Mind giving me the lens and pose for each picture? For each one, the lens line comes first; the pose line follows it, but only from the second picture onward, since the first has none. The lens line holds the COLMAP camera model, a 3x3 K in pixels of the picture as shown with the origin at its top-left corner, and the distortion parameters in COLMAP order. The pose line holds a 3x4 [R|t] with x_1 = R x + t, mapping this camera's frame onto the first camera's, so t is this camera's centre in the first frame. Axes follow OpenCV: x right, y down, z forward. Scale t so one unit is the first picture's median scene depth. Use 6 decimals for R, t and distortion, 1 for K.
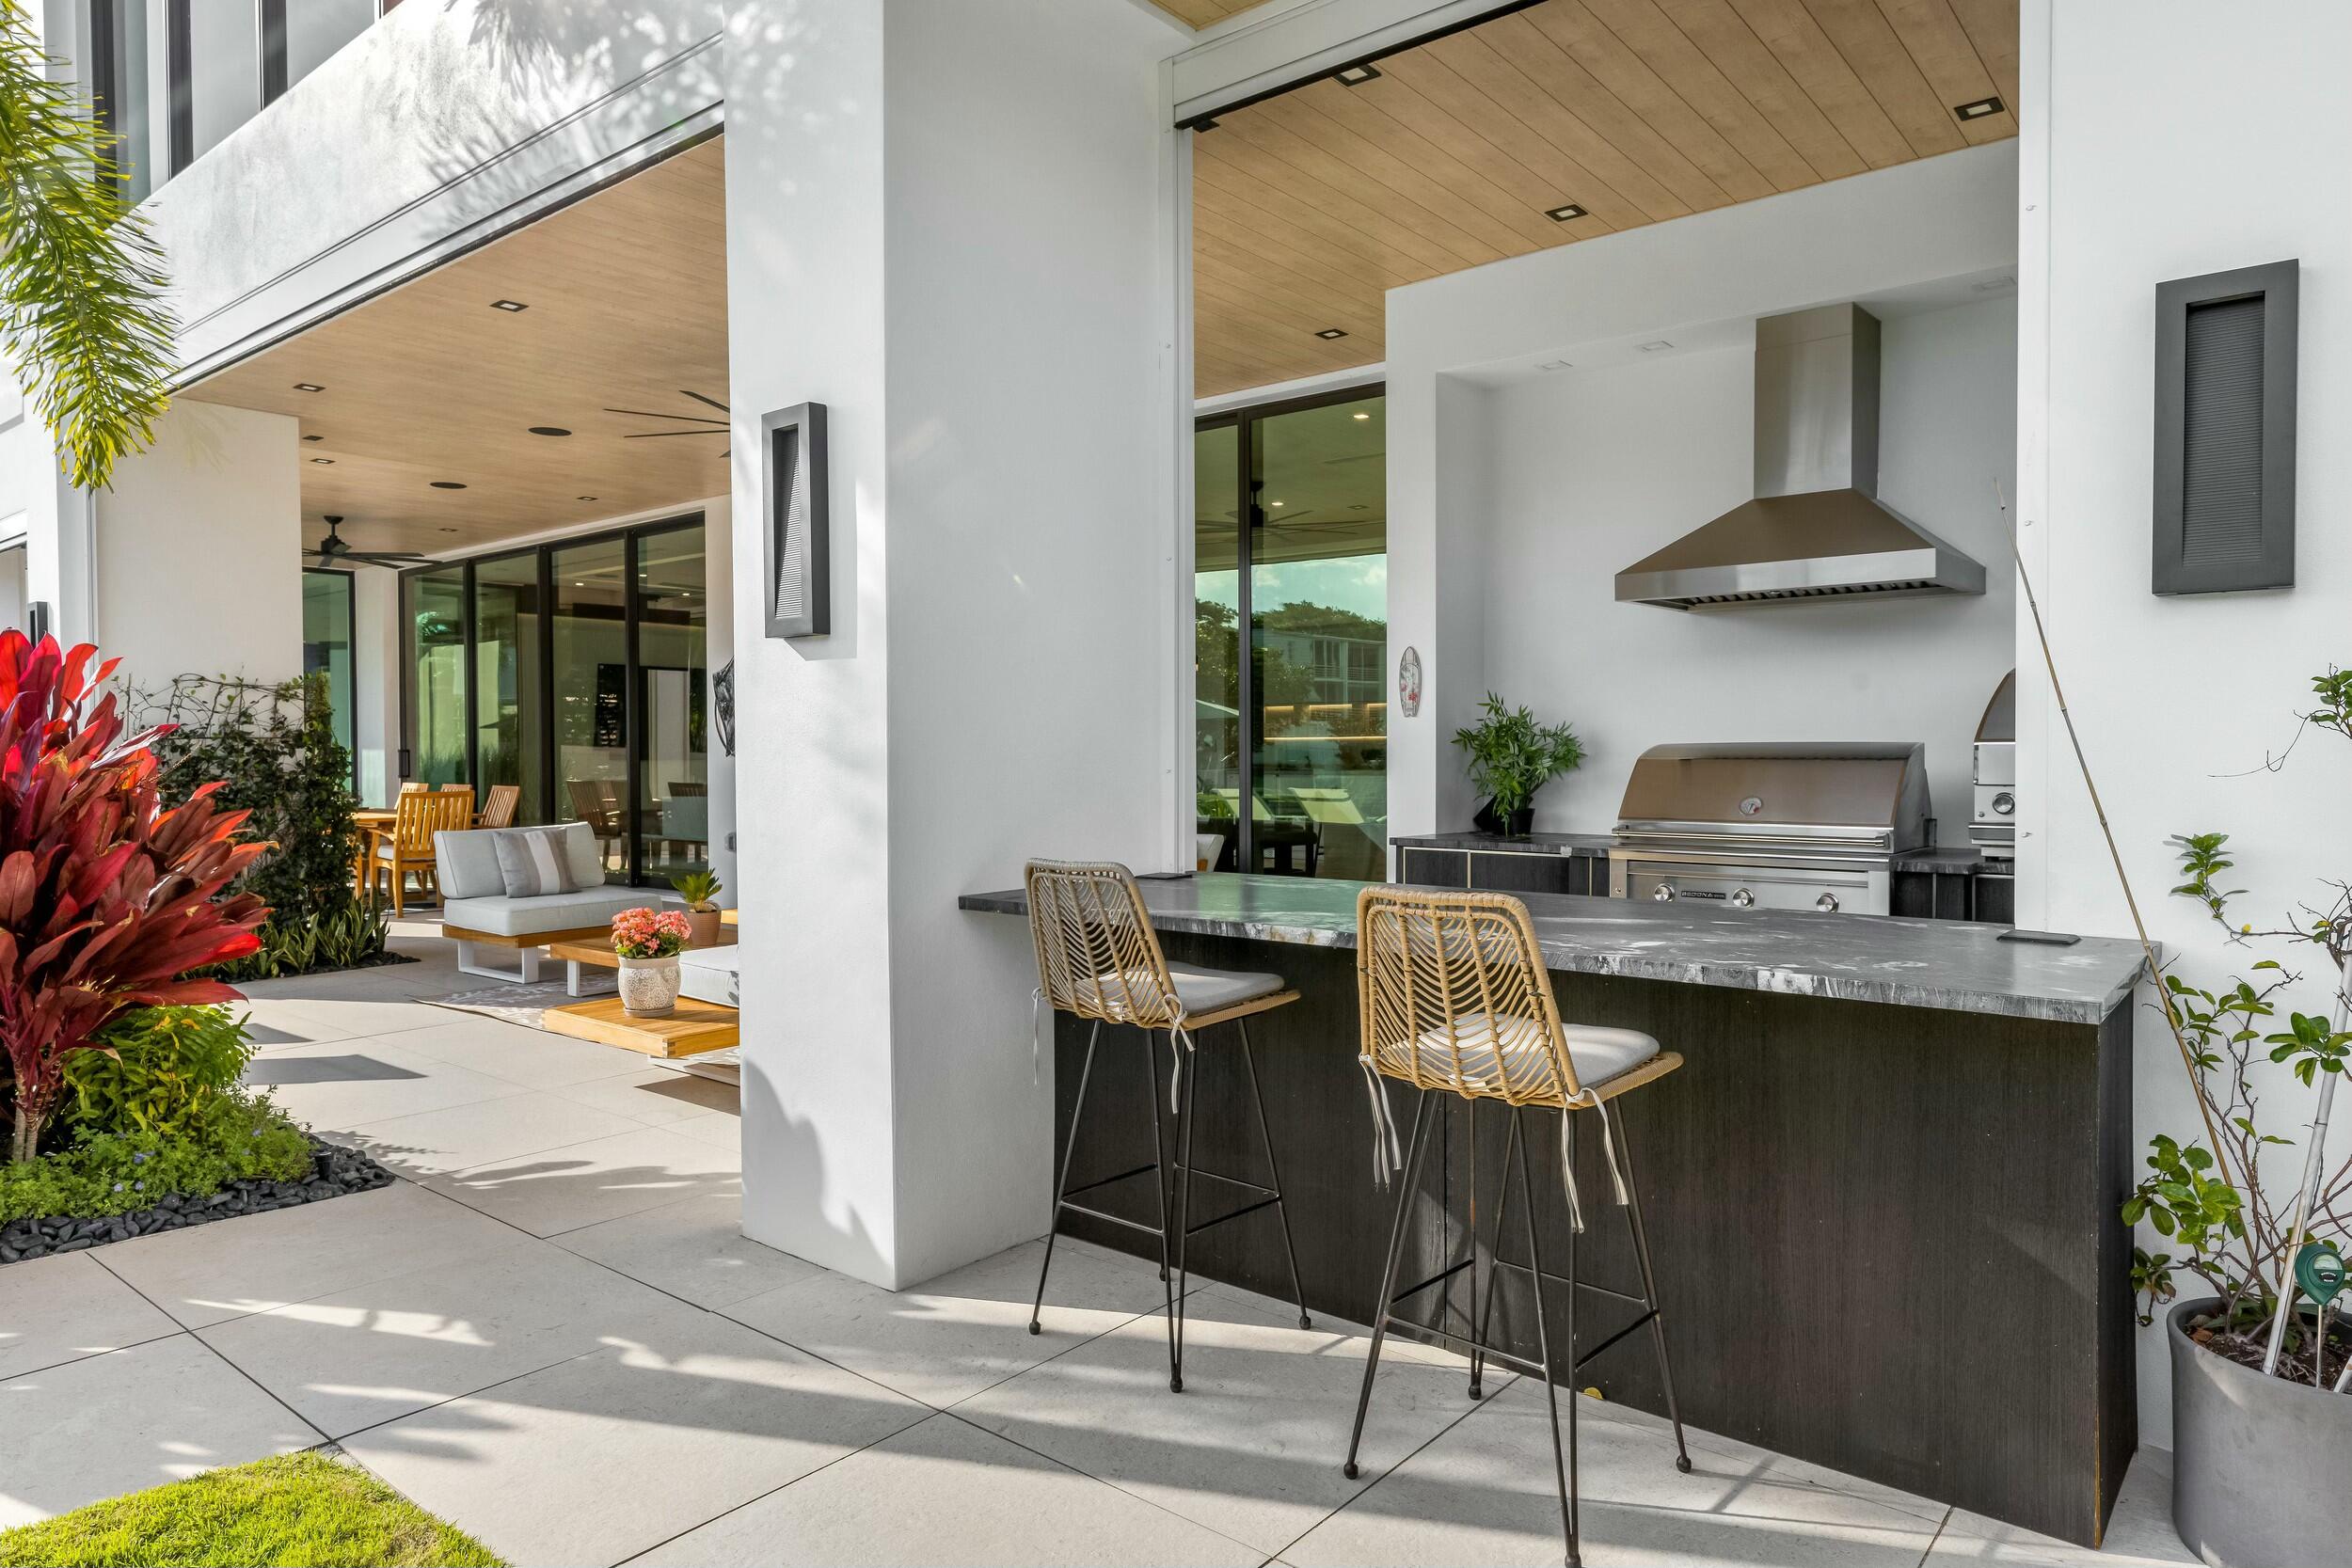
lens RADIAL K [[1419.6, 0, 1168.2], [0, 1419.6, 781.5], [0, 0, 1]] dist [0.007450, -0.000335]
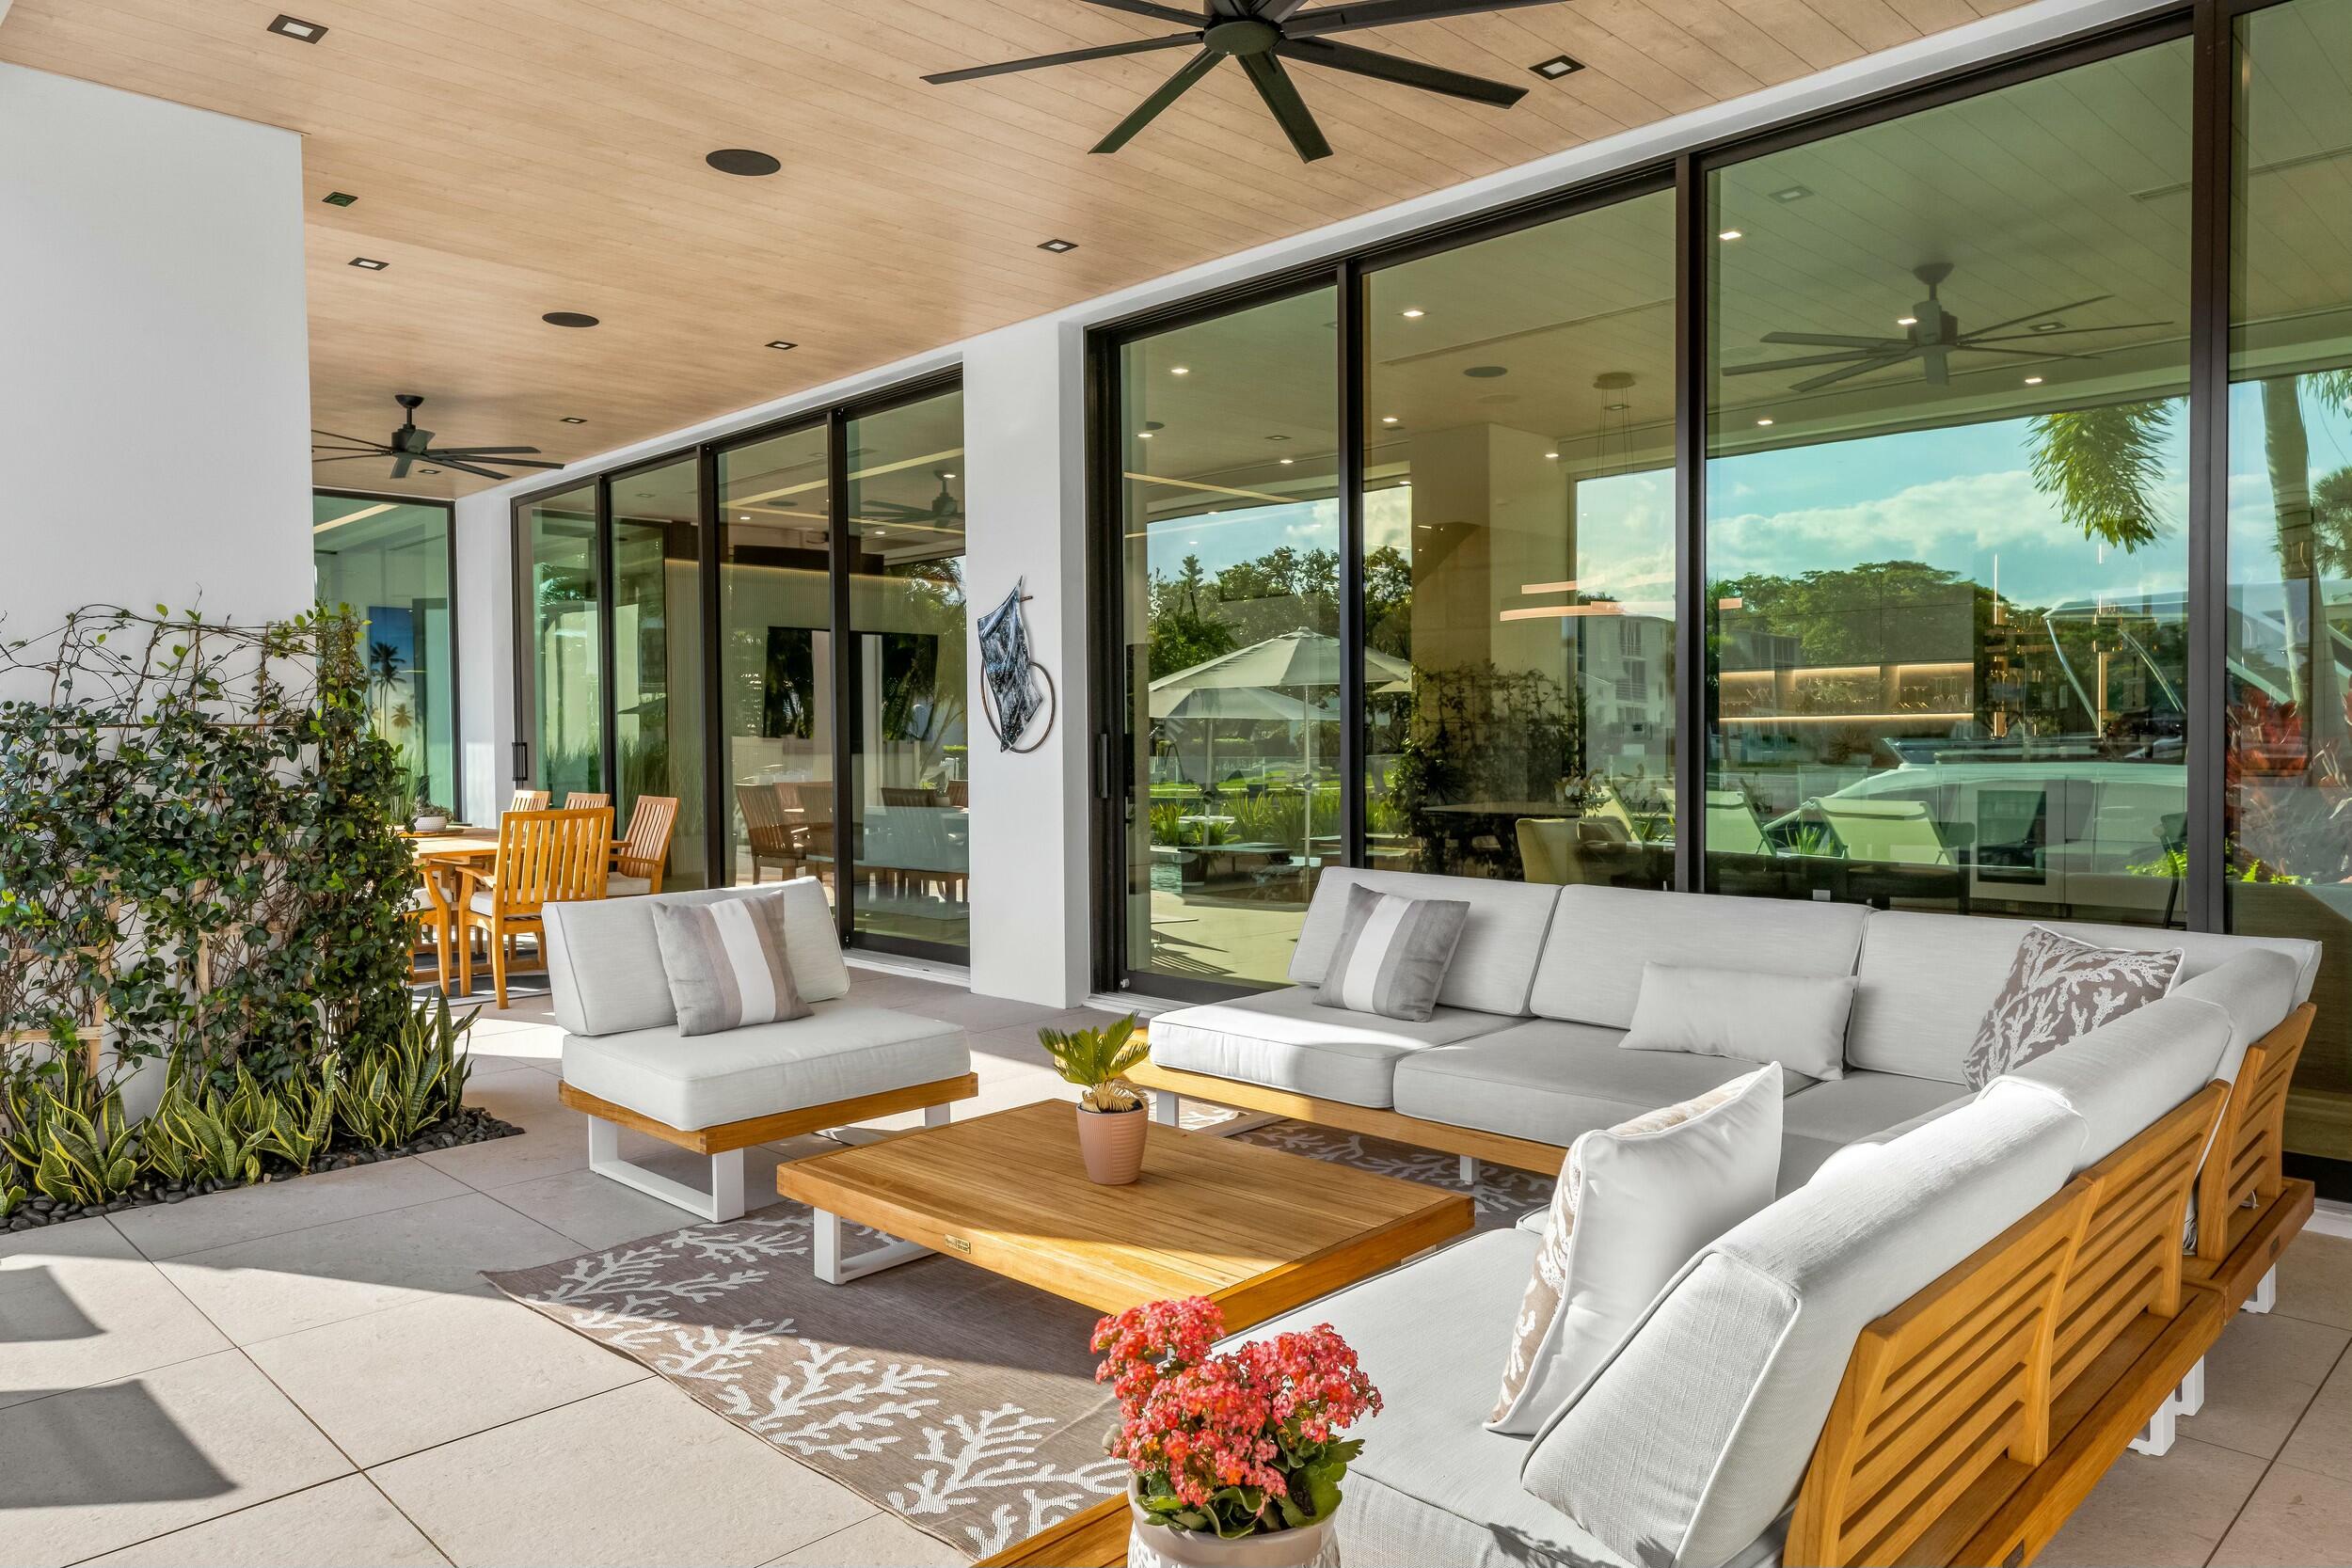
lens RADIAL K [[1527.9, 0, 1185.2], [0, 1527.9, 785.8], [0, 0, 1]] dist [0.003846, -0.002617]
pose [[0.995595, -0.002131, -0.093736, -0.200282], [0.002991, 0.999955, 0.009037, -0.010459], [0.093712, -0.009277, 0.995556, 0.406327]]
